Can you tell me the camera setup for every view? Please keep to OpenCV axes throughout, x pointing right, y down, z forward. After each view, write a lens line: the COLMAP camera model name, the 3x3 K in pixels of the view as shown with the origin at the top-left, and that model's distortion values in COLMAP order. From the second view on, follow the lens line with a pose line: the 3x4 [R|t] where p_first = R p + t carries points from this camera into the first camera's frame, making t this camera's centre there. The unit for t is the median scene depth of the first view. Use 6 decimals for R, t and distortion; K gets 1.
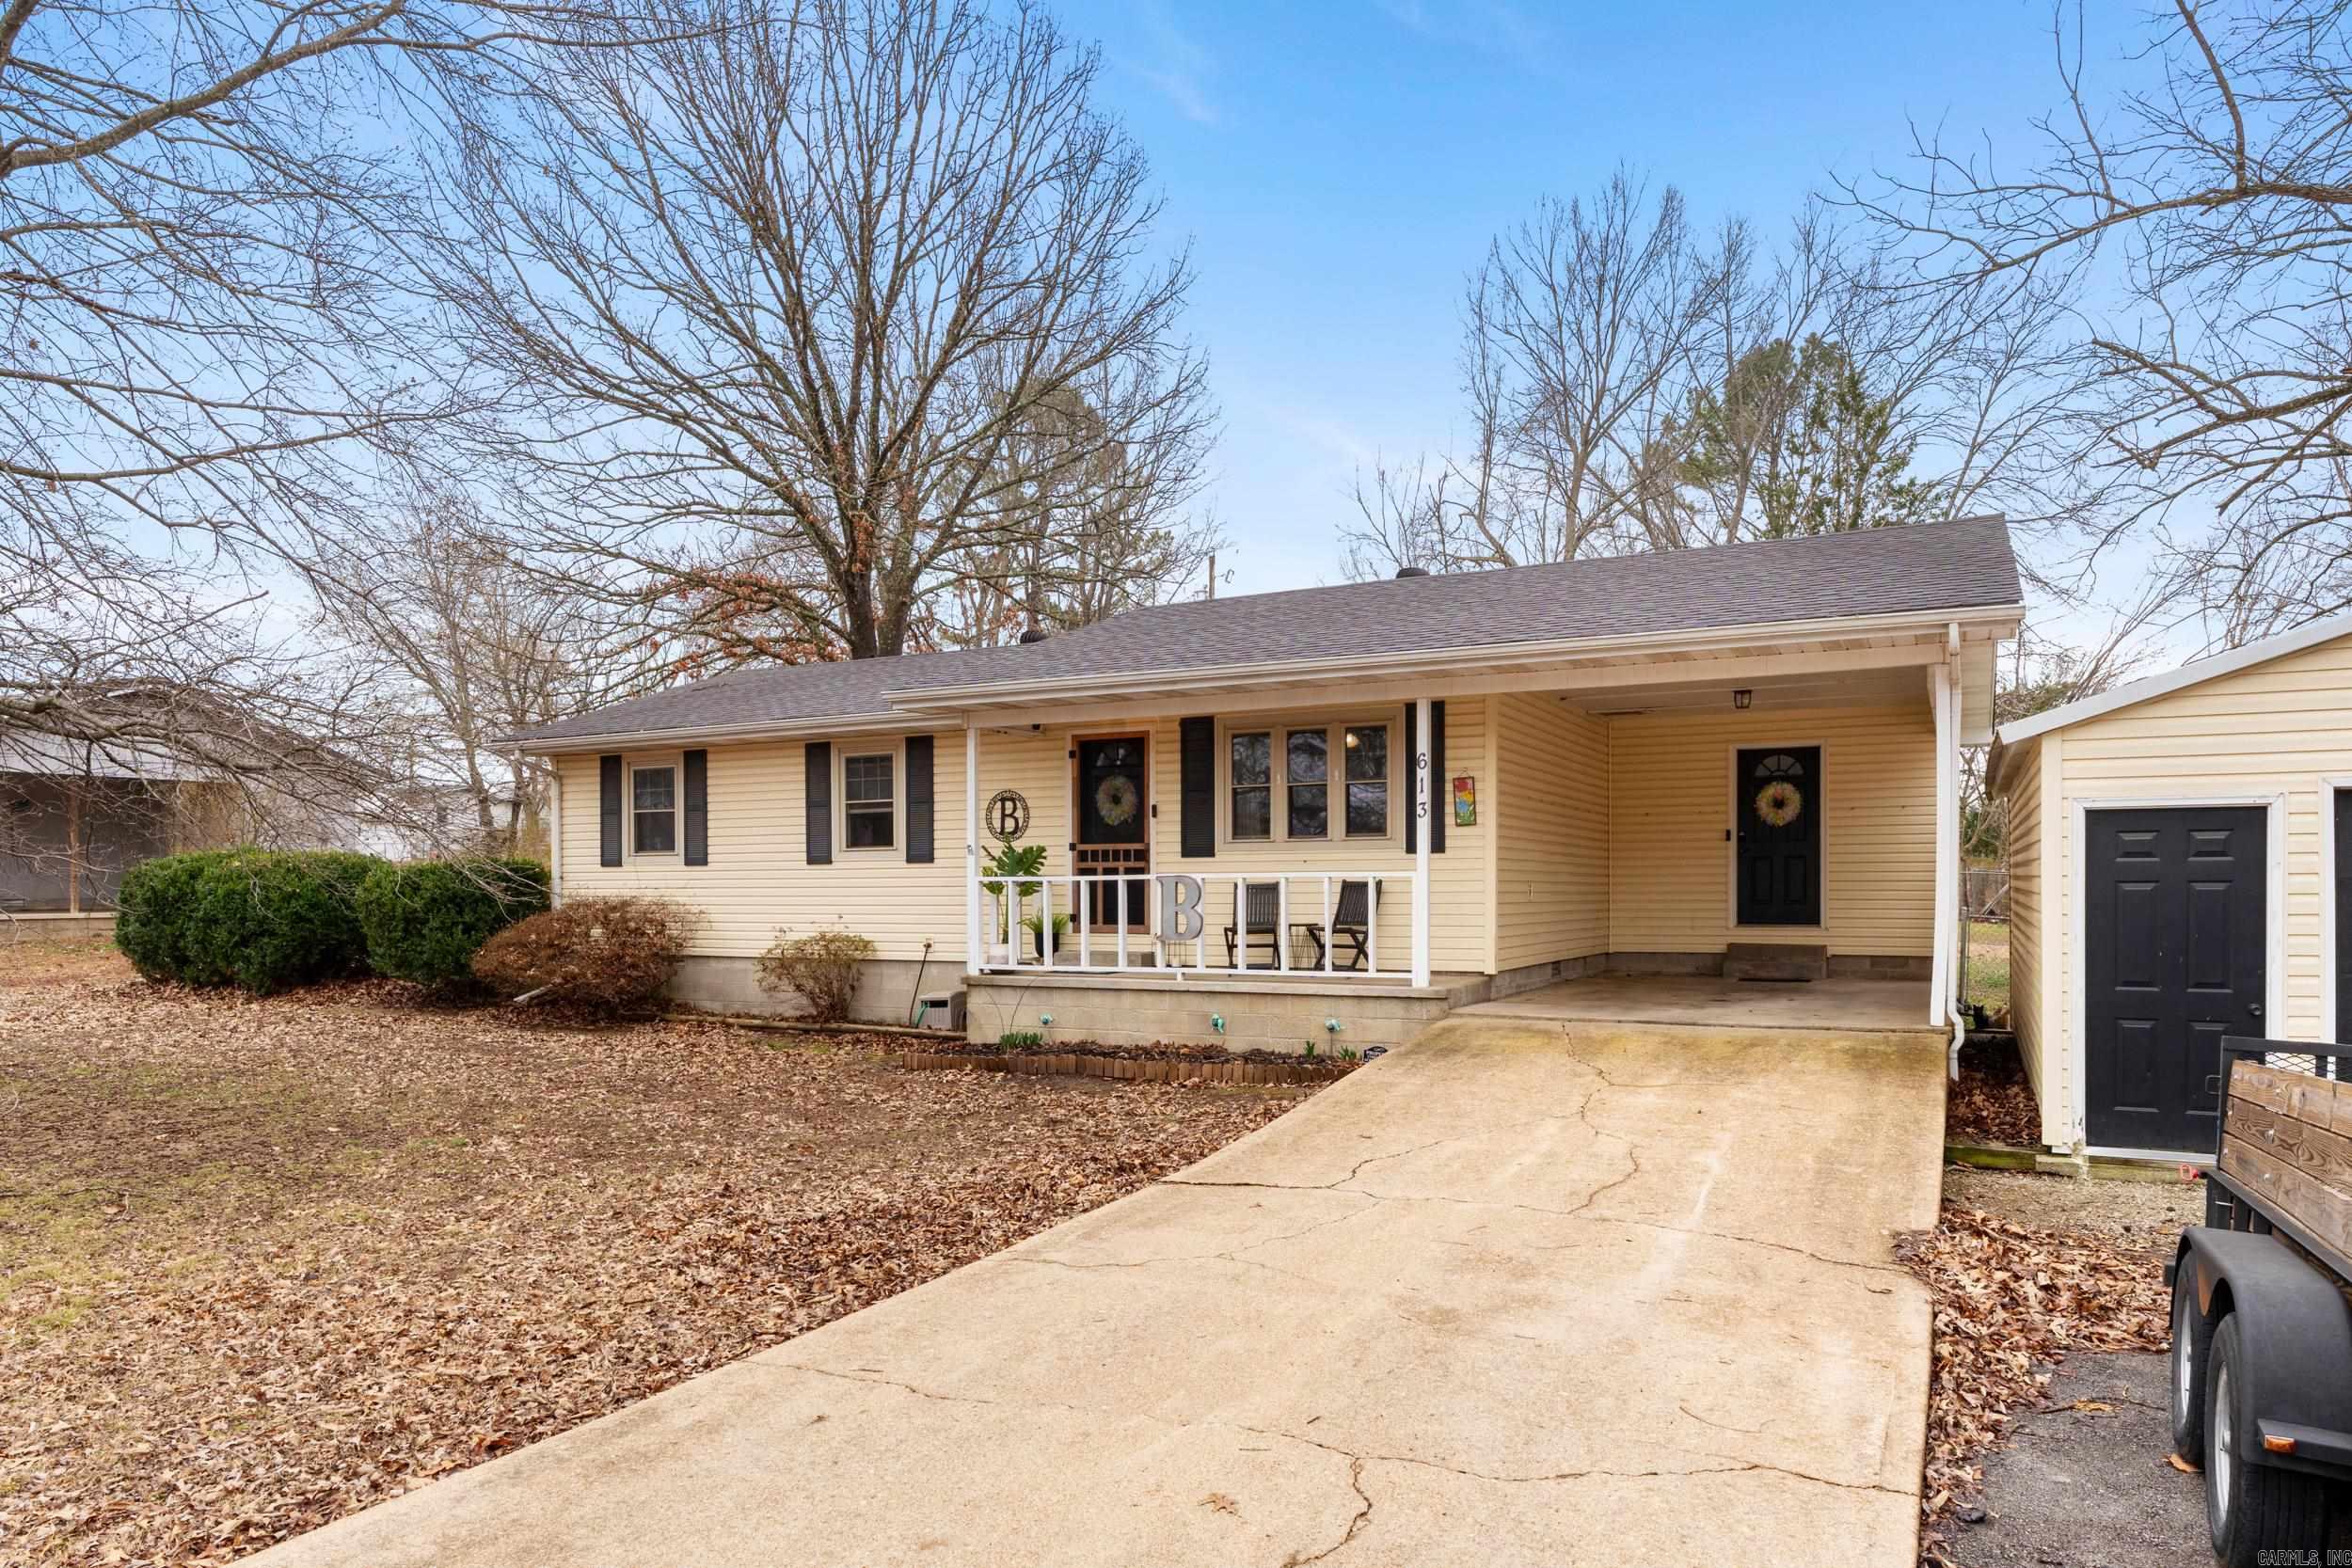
lens RADIAL K [[1482.2, 0, 1151.9], [0, 1482.2, 899.8], [0, 0, 1]] dist [-0.003499, -0.003536]
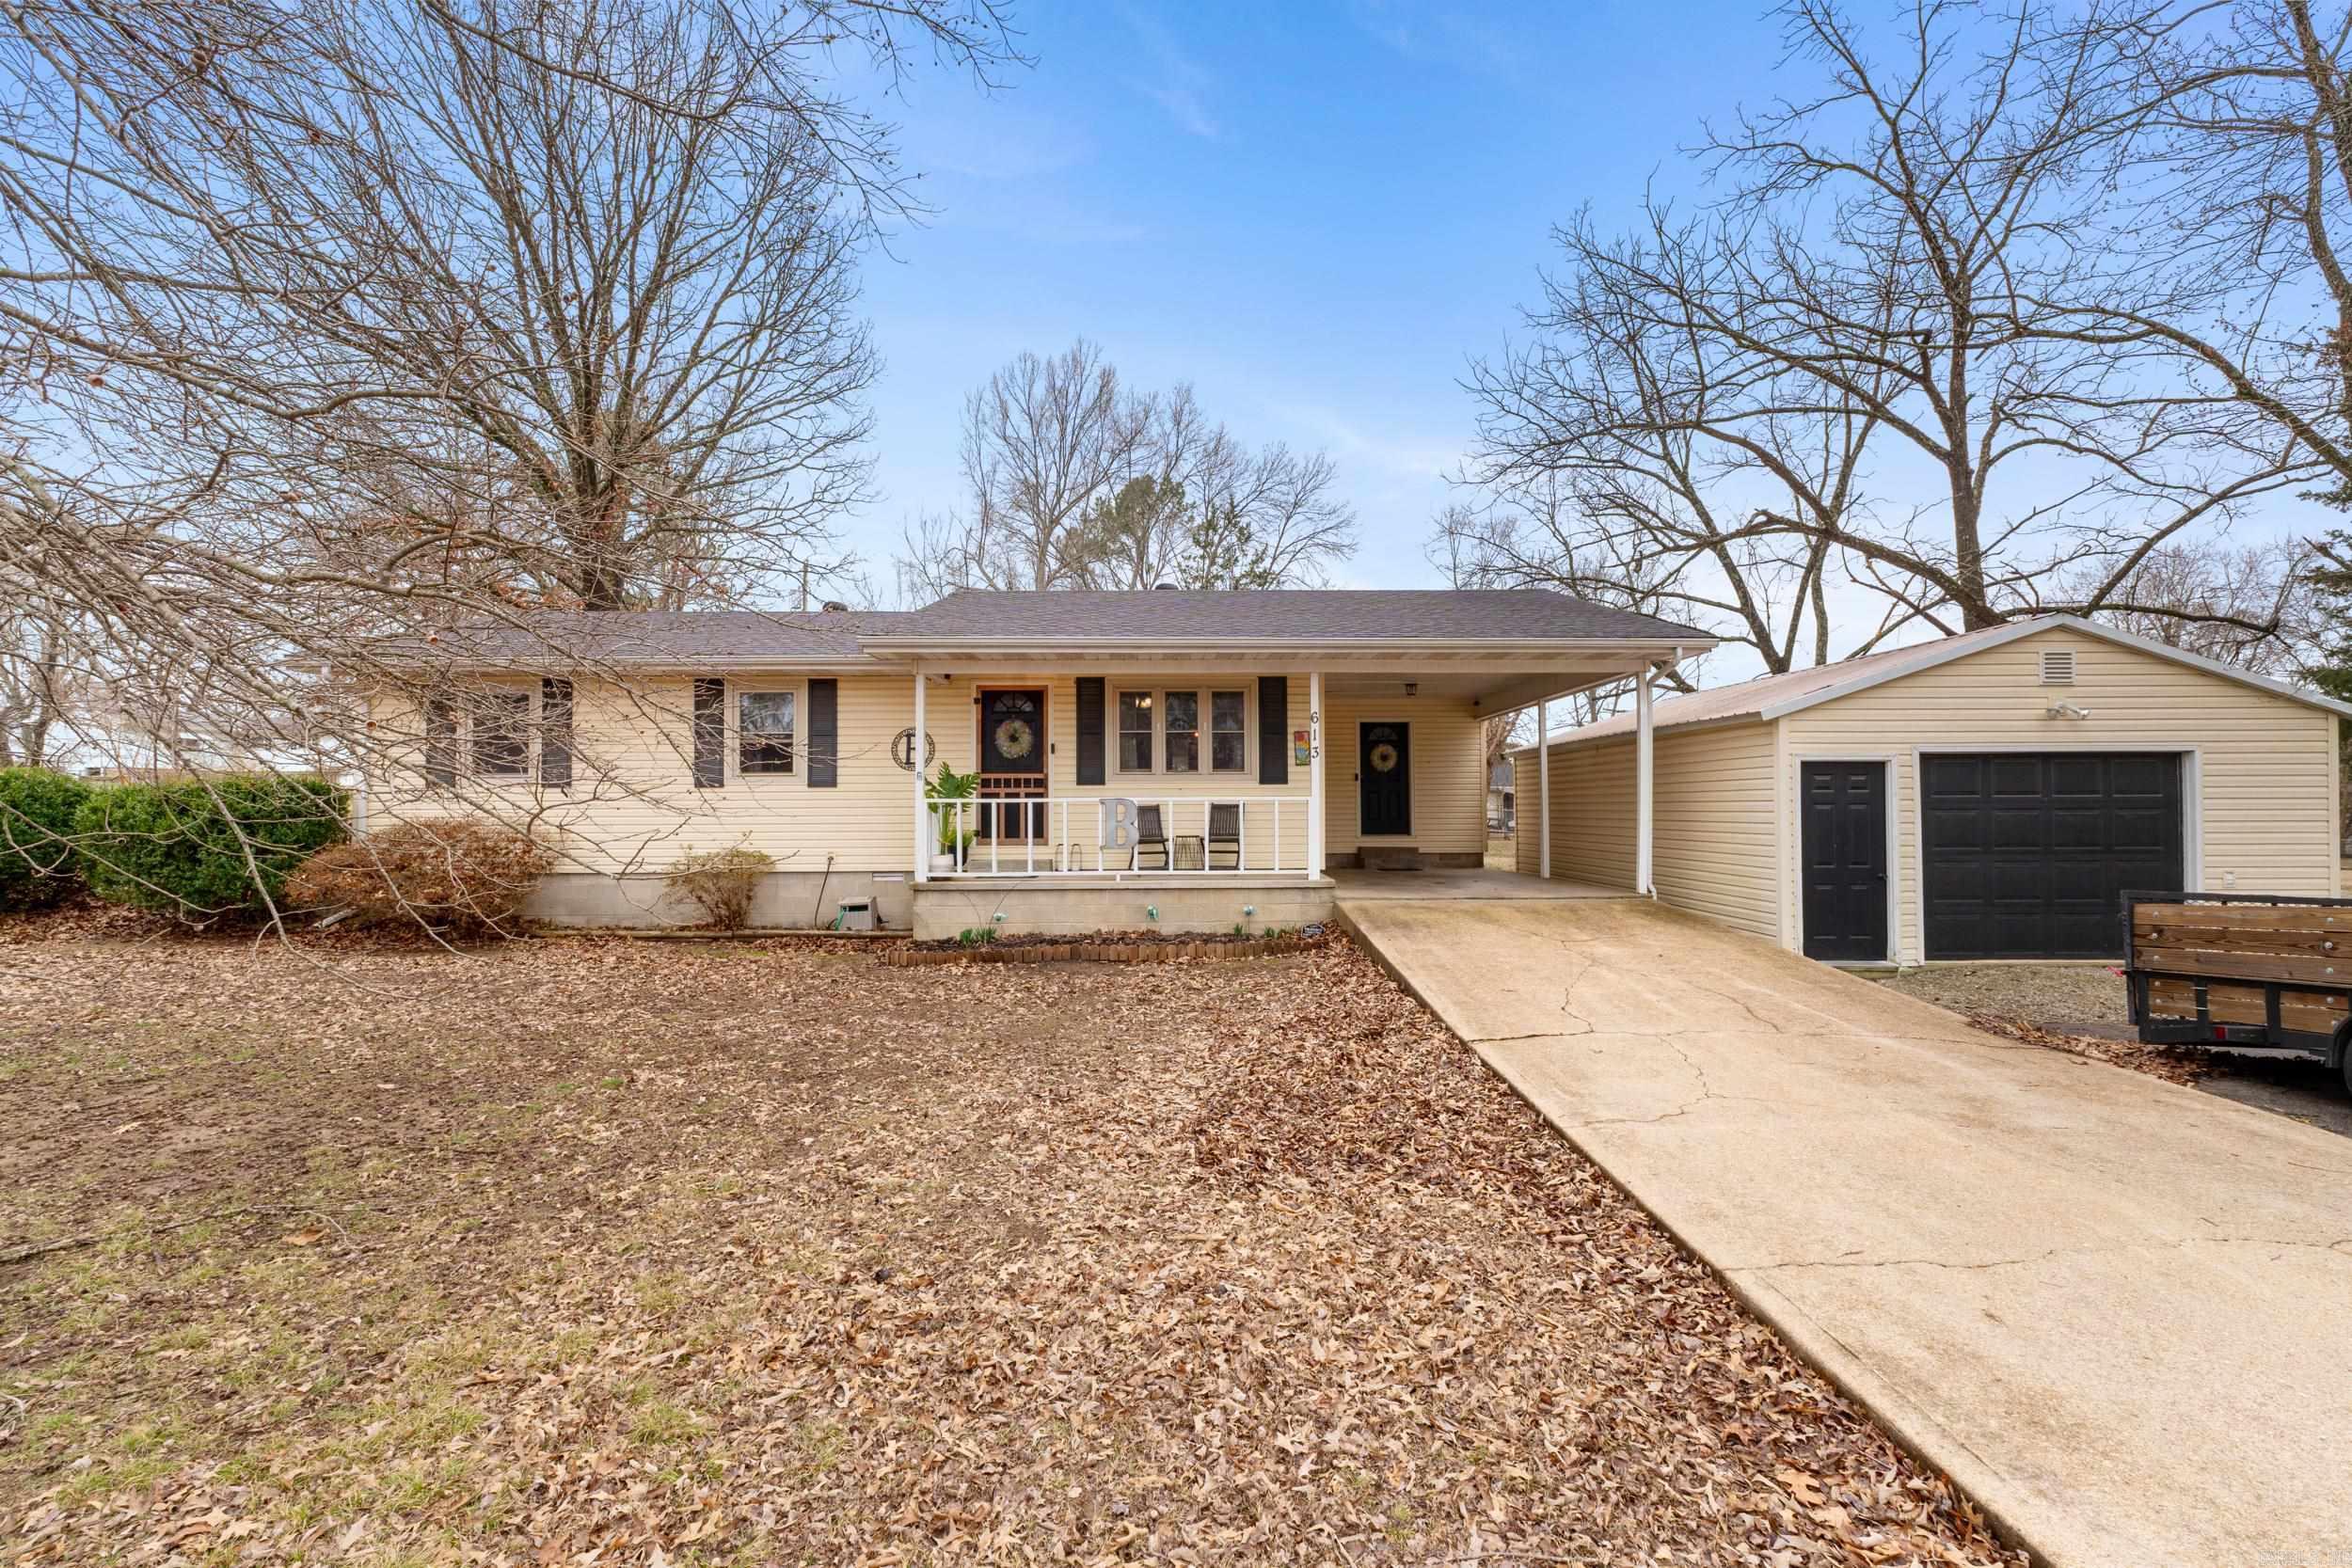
lens RADIAL K [[995.7, 0, 1168.1], [0, 995.7, 787.4], [0, 0, 1]] dist [0.002928, 0.000942]
pose [[0.876588, 0.014958, 0.481009, -0.318703], [0.002751, 0.999345, -0.036091, 0.004617], [-0.481233, 0.032960, 0.875973, 0.202278]]
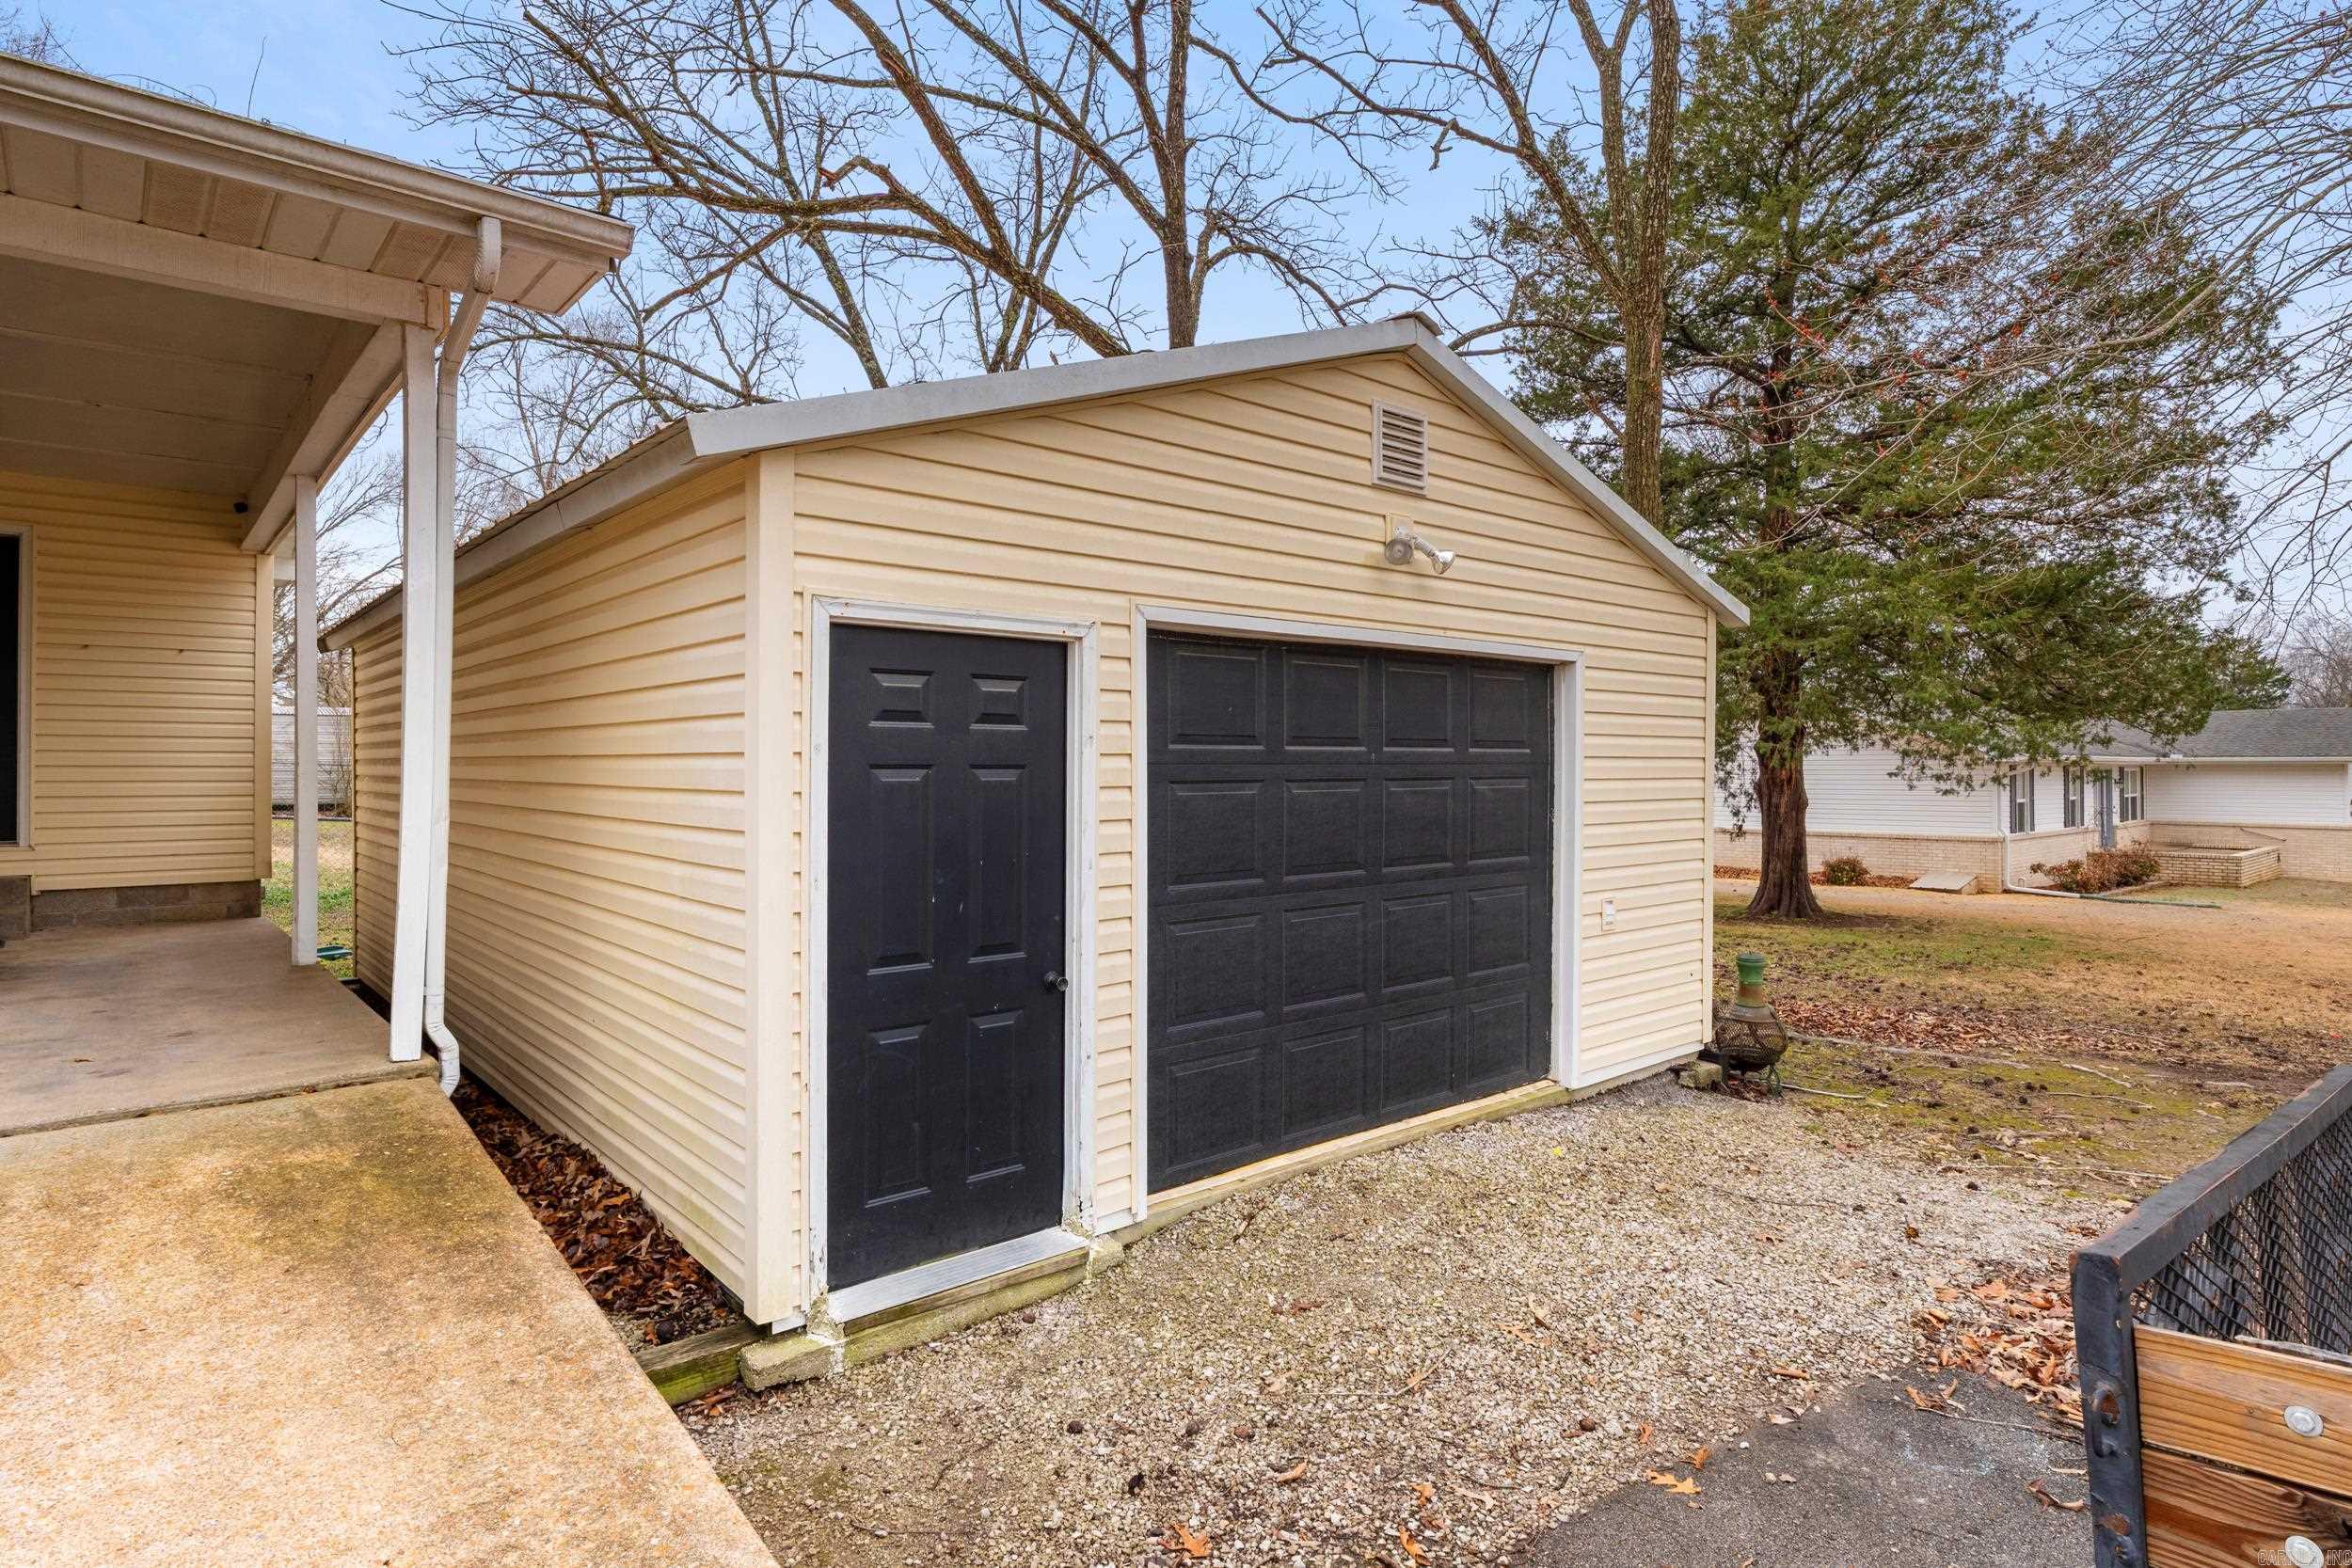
lens RADIAL K [[1262.8, 0, 1179.0], [0, 1262.8, 766.8], [0, 0, 1]] dist [0.006674, -0.000423]
pose [[0.358037, 0.008896, 0.933665, 0.160533], [0.007330, 0.999897, -0.012338, -0.003279], [-0.933679, 0.011261, 0.357935, 0.427892]]
